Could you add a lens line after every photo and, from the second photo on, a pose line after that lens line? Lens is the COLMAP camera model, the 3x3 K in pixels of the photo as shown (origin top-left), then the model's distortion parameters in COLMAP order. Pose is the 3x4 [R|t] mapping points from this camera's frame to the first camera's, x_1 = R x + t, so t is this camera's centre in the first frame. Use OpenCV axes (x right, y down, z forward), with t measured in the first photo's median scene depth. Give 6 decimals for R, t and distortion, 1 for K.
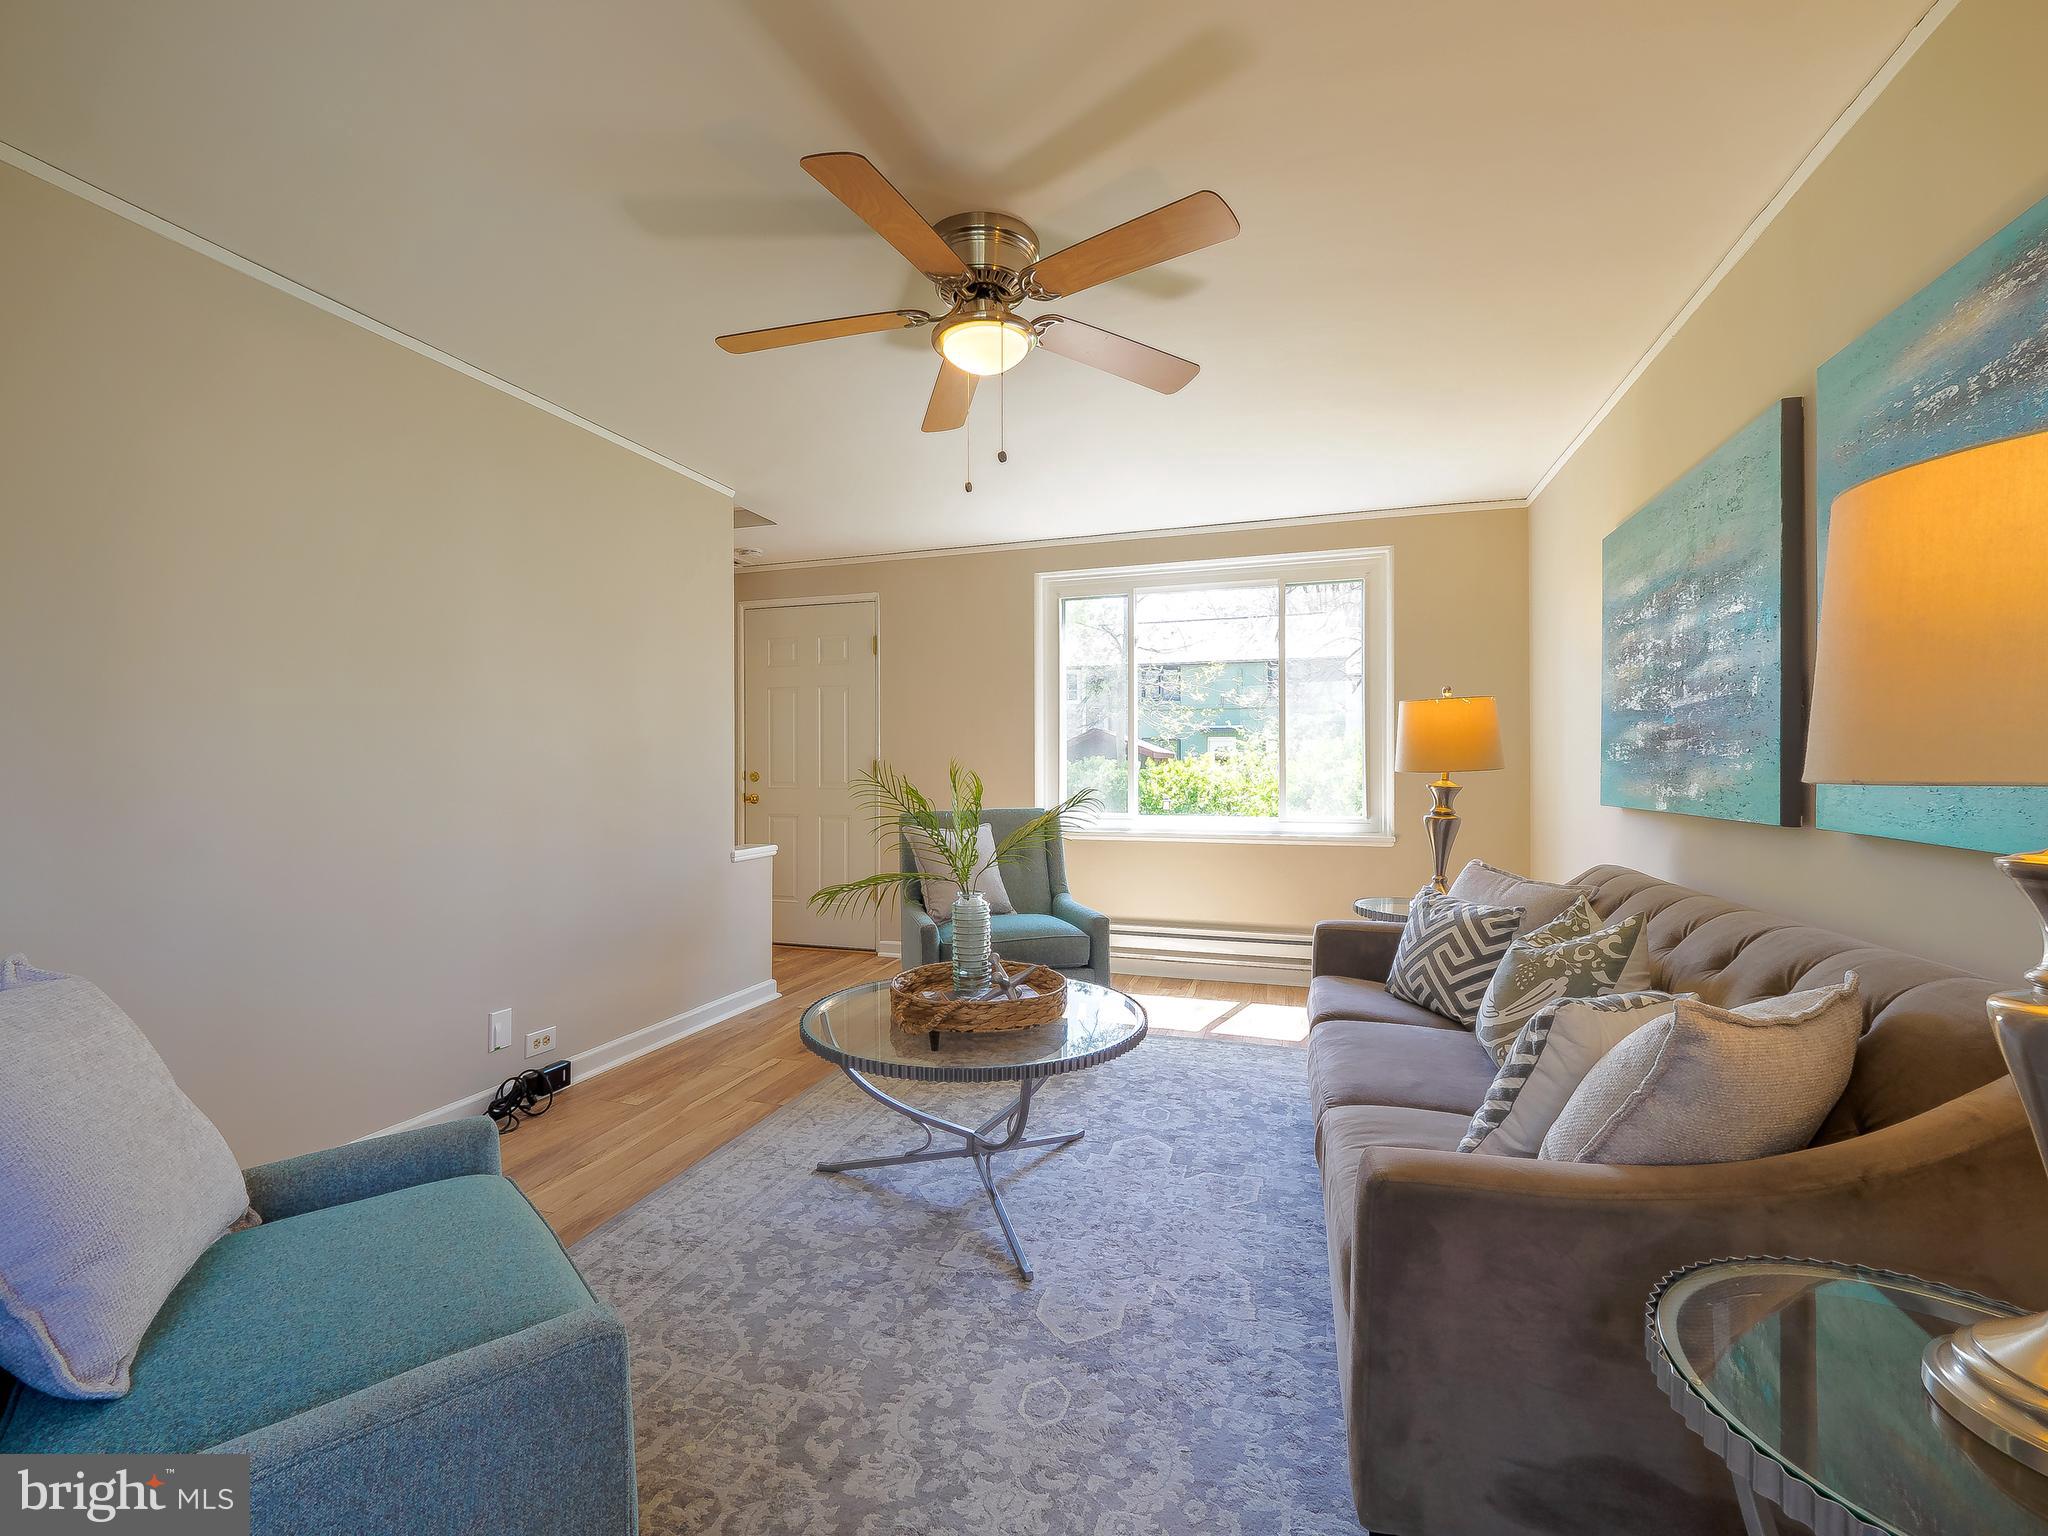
lens RADIAL K [[887.0, 0, 1028.1], [0, 887.0, 762.1], [0, 0, 1]] dist [-0.004111, -0.000510]
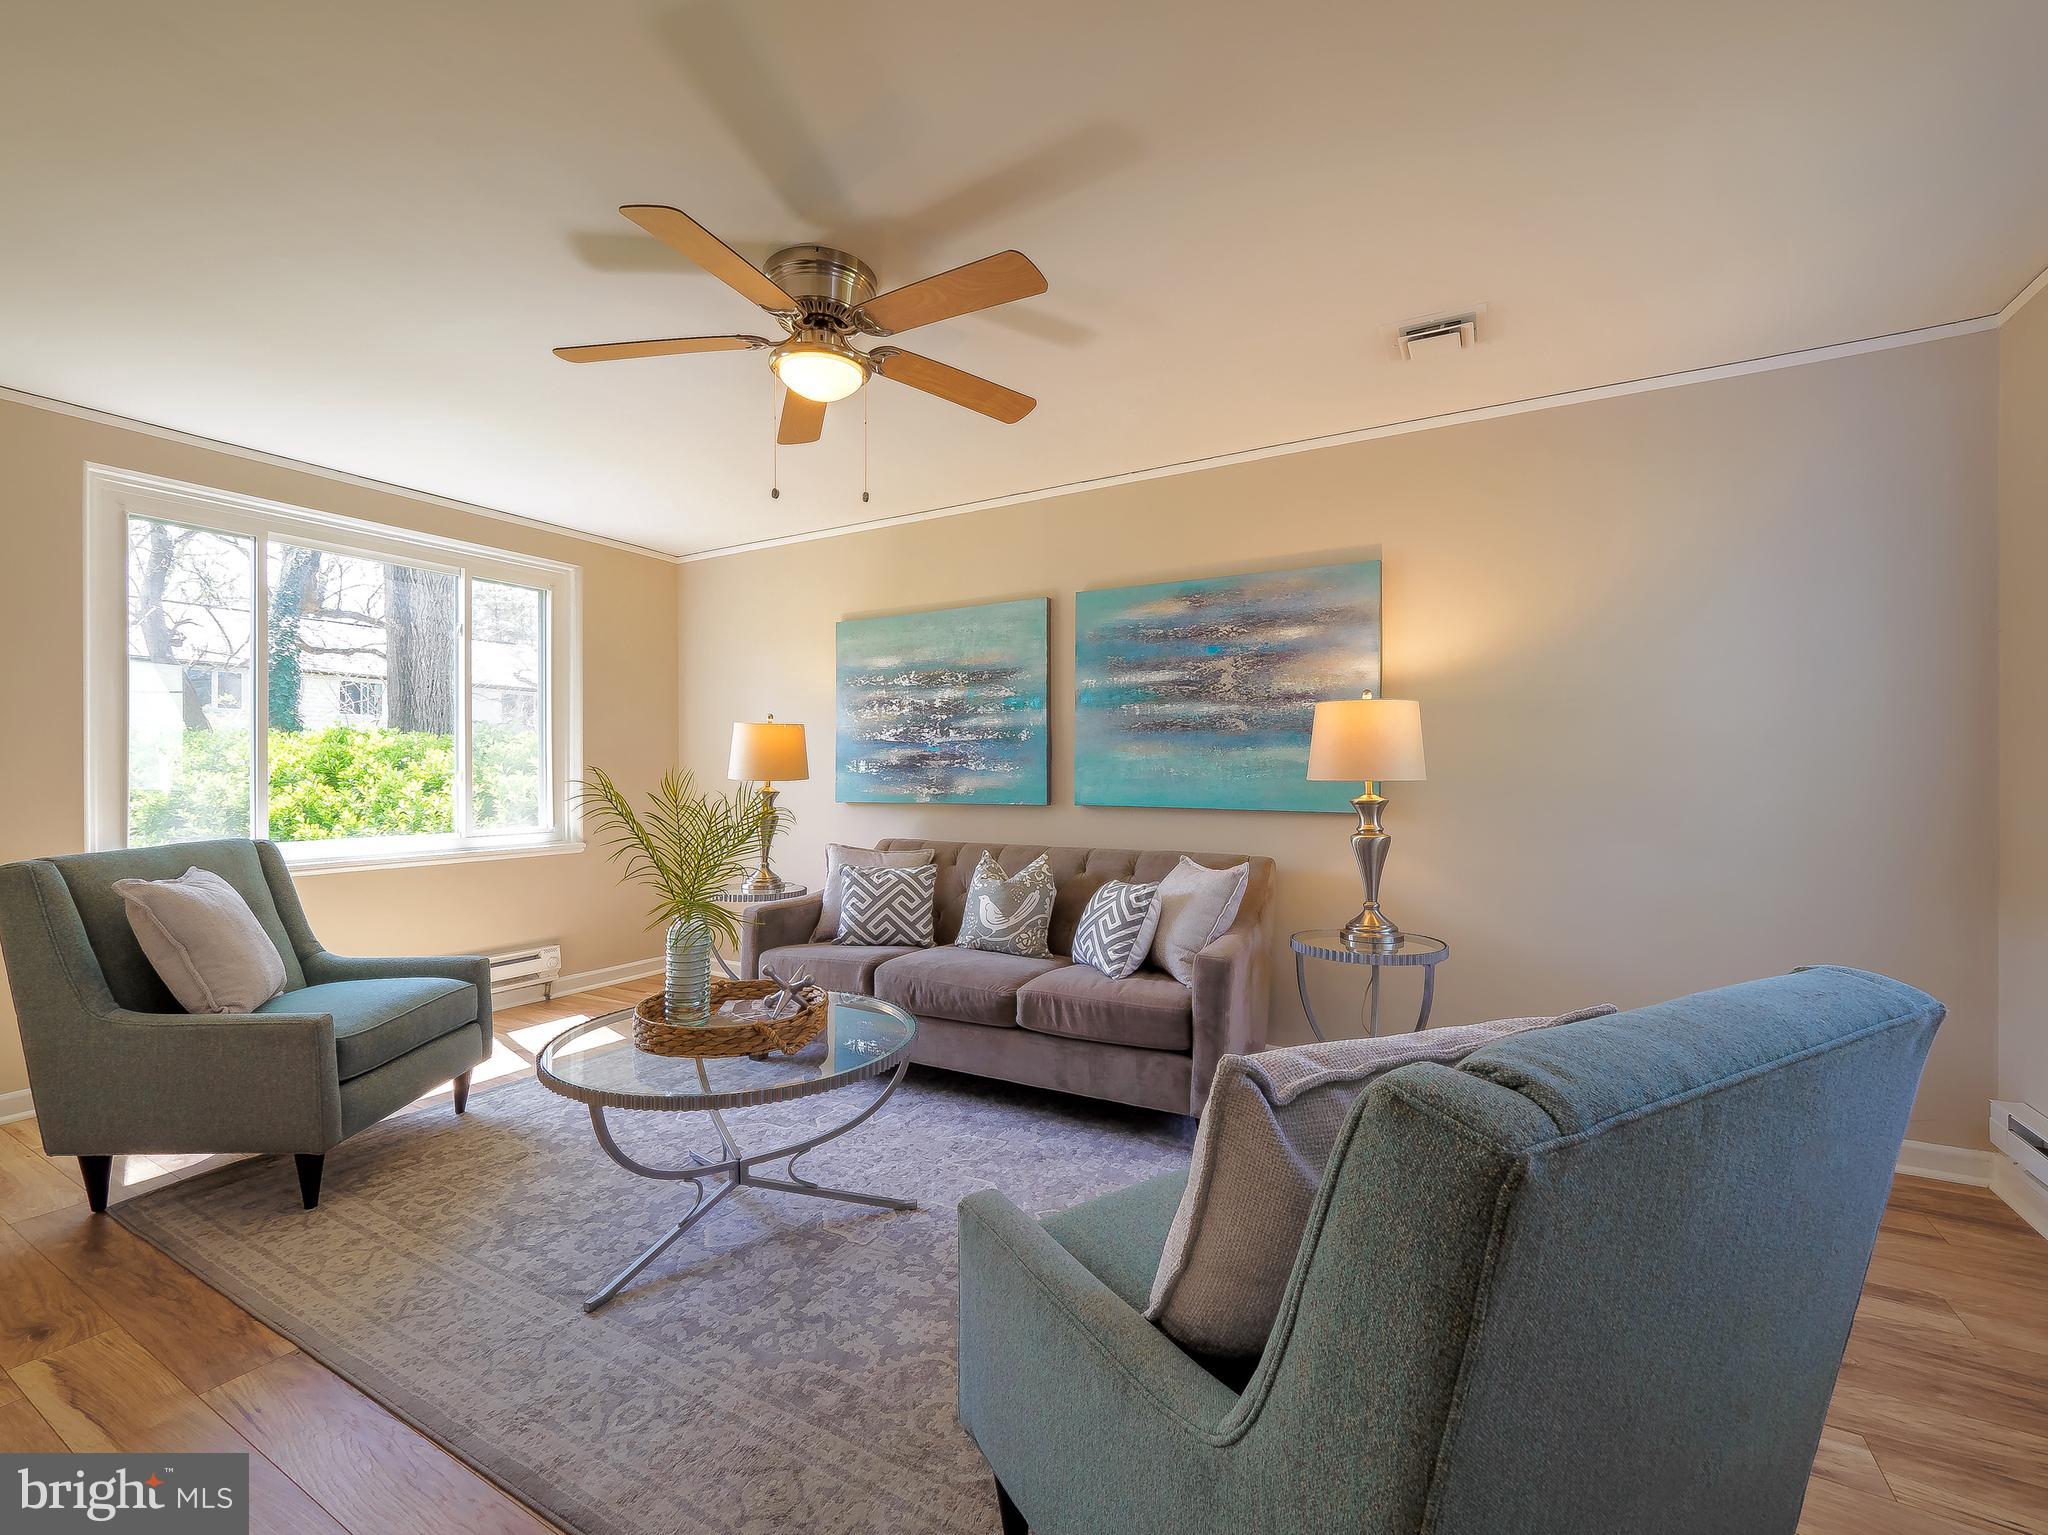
lens RADIAL K [[865.1, 0, 1022.7], [0, 865.1, 774.1], [0, 0, 1]] dist [-0.013541, -0.000312]
pose [[0.206273, 0.000978, 0.978494, -0.827905], [-0.004771, 0.999989, 0.000006, 0.000940], [-0.978483, -0.004670, 0.206276, 0.468423]]
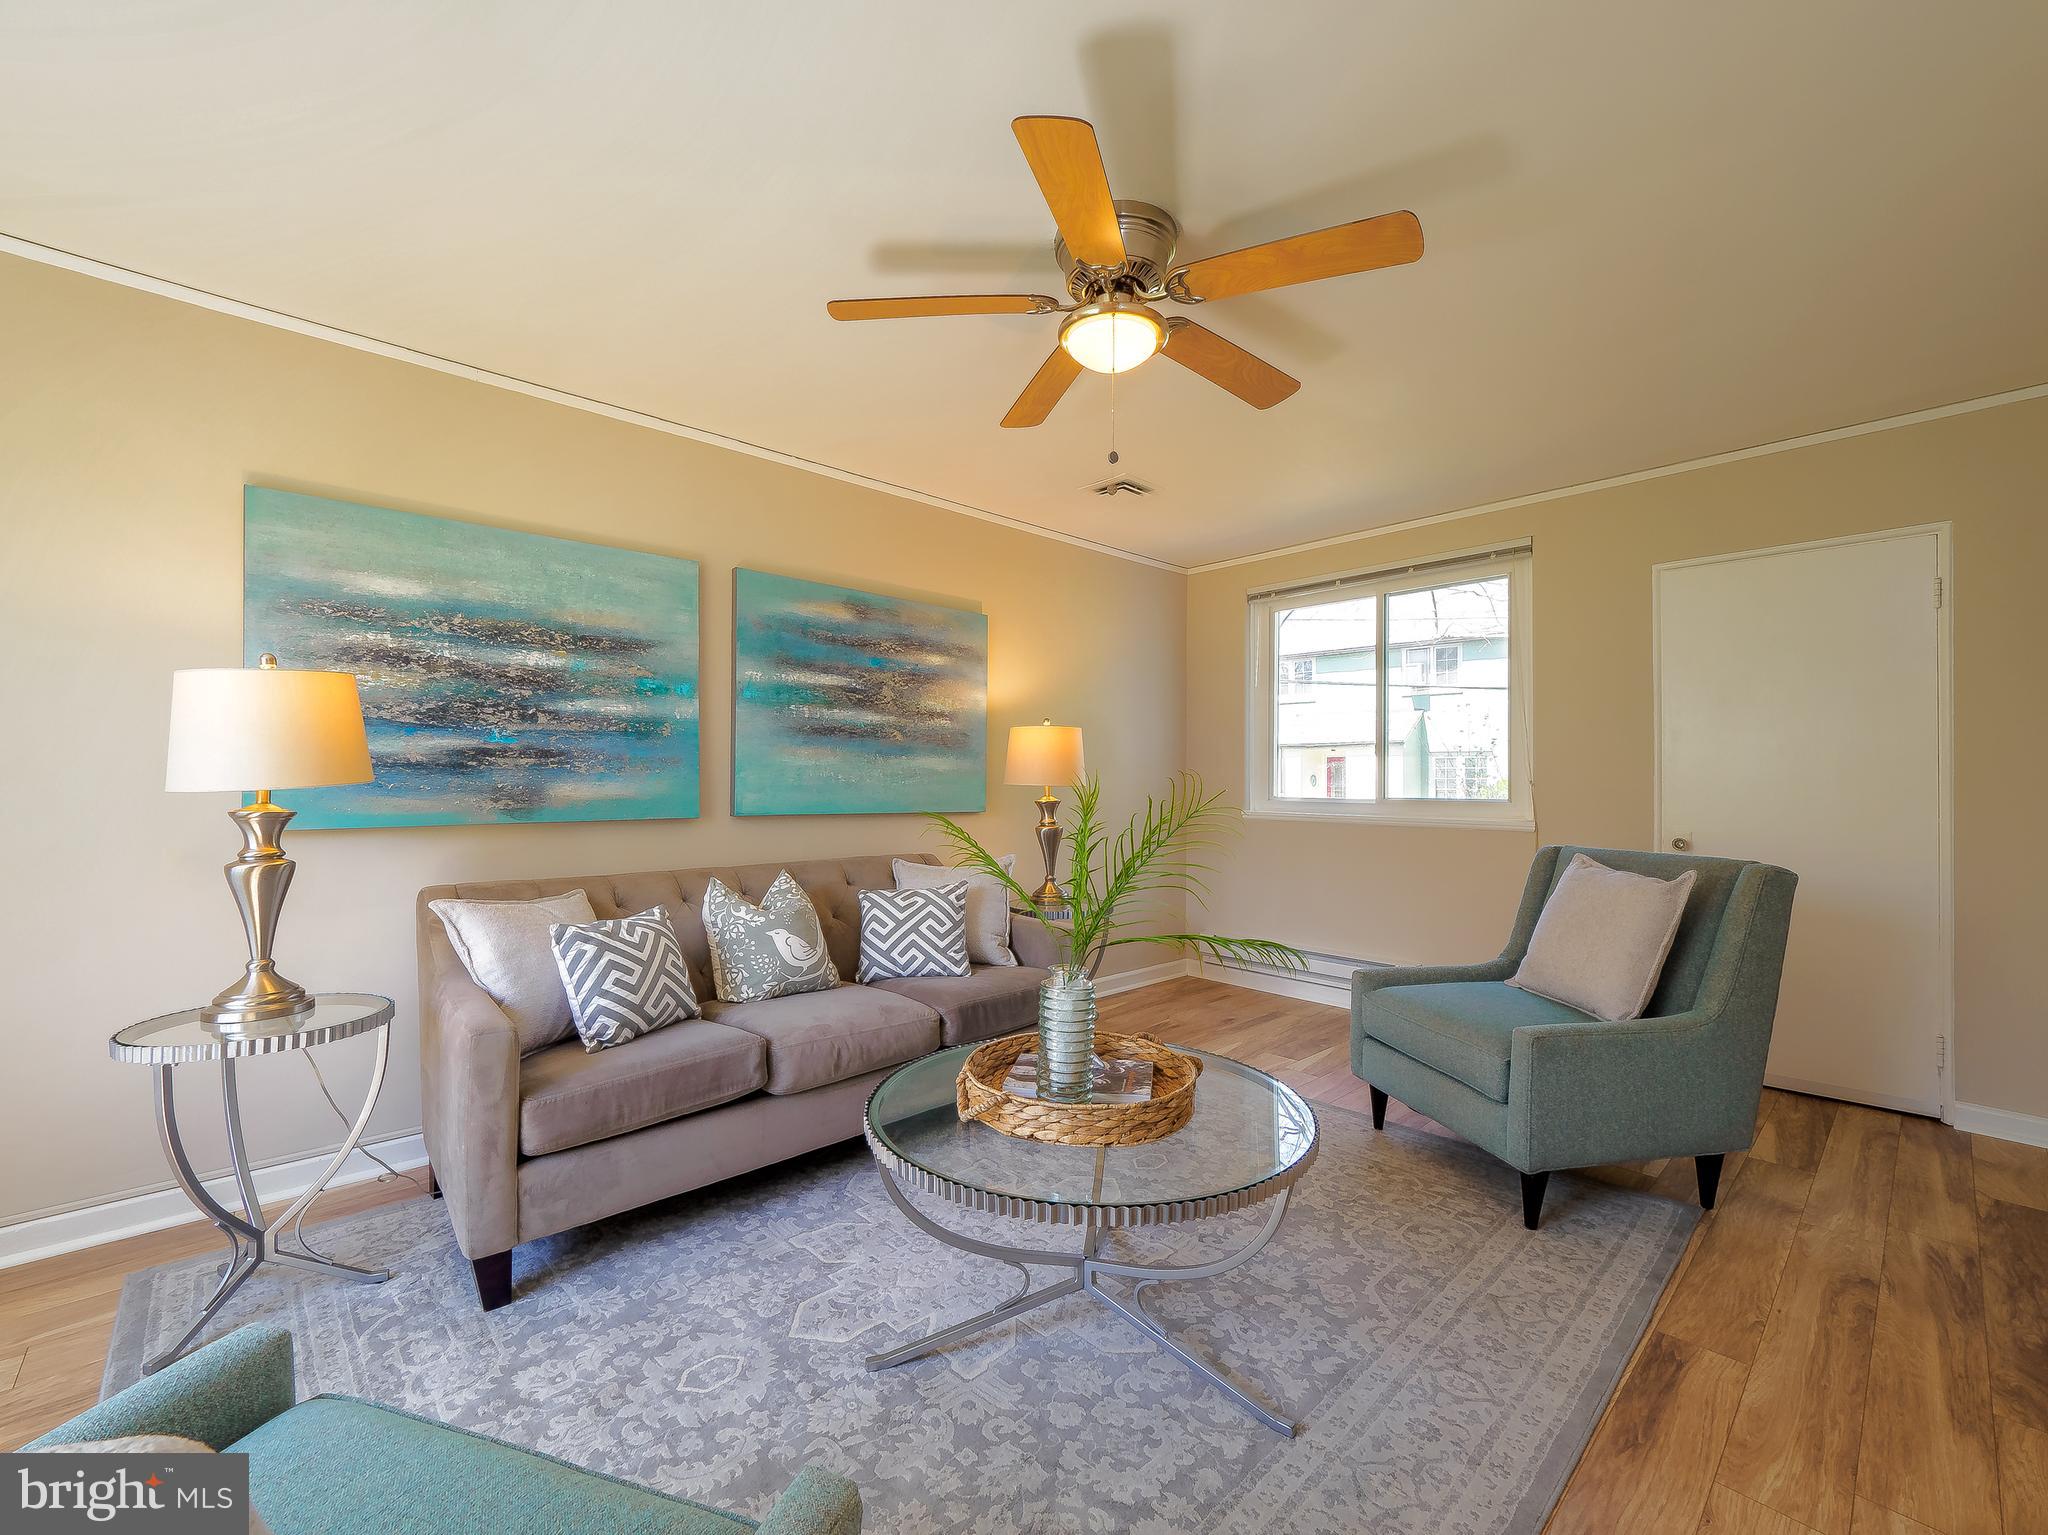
lens RADIAL K [[855.7, 0, 1023.5], [0, 855.7, 766.8], [0, 0, 1]] dist [0.020400, -0.000113]
pose [[-0.871423, 0.007251, 0.490479, -0.350404], [-0.004563, 0.999728, -0.022887, 0.008024], [-0.490512, -0.022182, -0.871152, 1.549128]]
